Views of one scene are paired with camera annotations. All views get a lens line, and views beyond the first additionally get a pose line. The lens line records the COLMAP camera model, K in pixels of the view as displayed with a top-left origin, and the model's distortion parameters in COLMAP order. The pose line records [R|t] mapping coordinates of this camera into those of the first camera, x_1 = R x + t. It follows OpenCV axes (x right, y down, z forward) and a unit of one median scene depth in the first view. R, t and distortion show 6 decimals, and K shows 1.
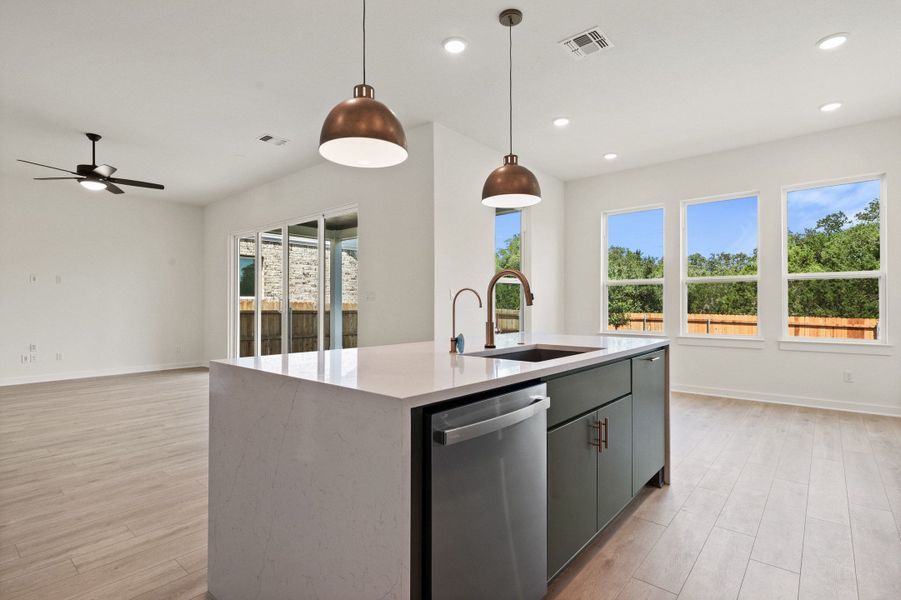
lens RADIAL K [[443.1, 0, 449.7], [0, 443.1, 303.0], [0, 0, 1]] dist [-0.000478, -0.000253]
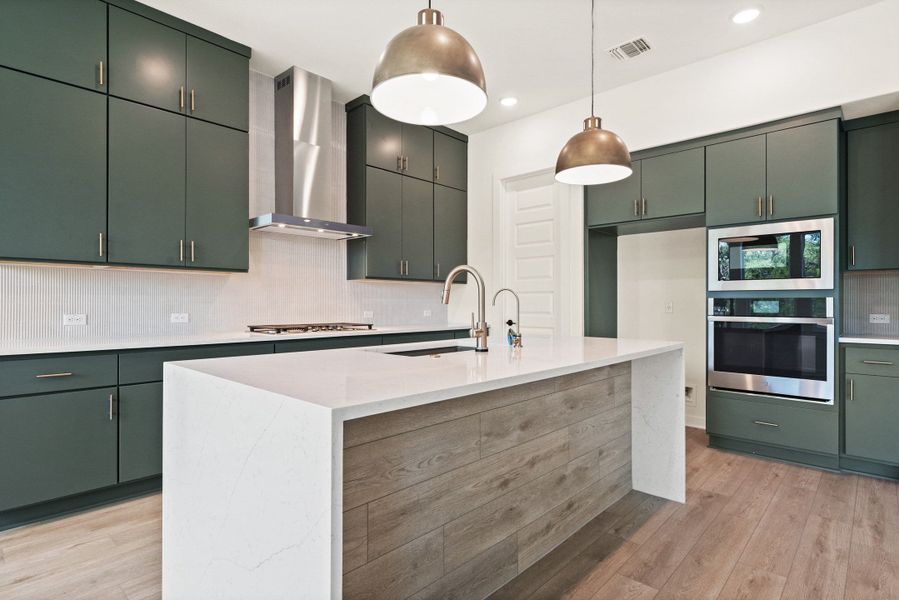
lens RADIAL K [[463.2, 0, 450.7], [0, 463.2, 302.2], [0, 0, 1]] dist [-0.000550, 0.000287]
pose [[-0.999053, 0.000313, 0.043500, 0.025695], [-0.000078, 0.999960, -0.008981, 0.002420], [-0.043501, -0.008976, -0.999013, 0.423314]]
